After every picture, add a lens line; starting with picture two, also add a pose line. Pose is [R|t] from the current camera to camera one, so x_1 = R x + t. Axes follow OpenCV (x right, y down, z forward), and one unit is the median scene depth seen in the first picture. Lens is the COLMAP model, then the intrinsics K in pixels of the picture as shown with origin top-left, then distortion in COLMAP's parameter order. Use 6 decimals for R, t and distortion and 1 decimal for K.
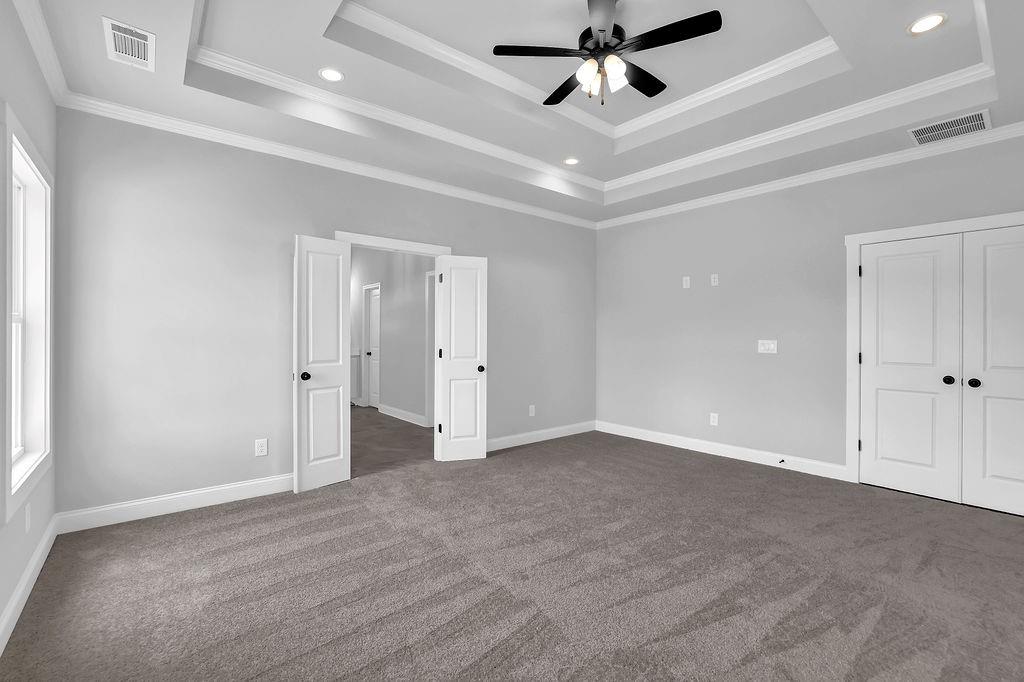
lens RADIAL K [[453.9, 0, 494.1], [0, 453.9, 342.6], [0, 0, 1]] dist [-0.000743, 0.000004]
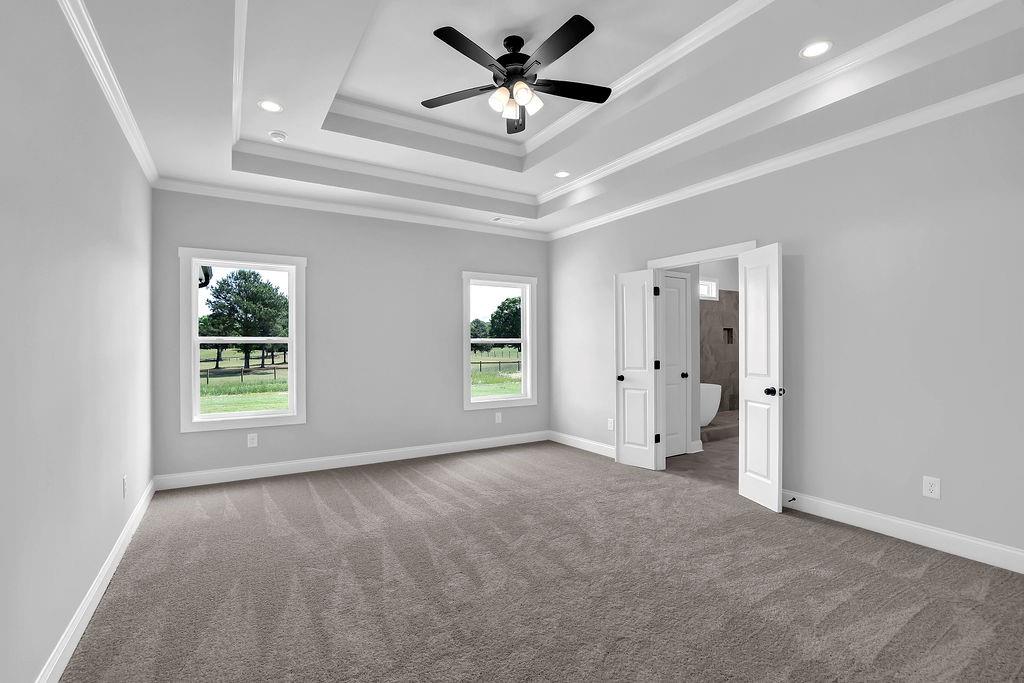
lens RADIAL K [[453.9, 0, 494.1], [0, 453.9, 343.1], [0, 0, 1]] dist [-0.000743, 0.000004]
pose [[-0.127533, -0.003274, -0.991829, 0.826422], [0.000698, 0.999994, -0.003391, -0.021975], [0.991834, -0.001125, -0.127530, 0.679553]]
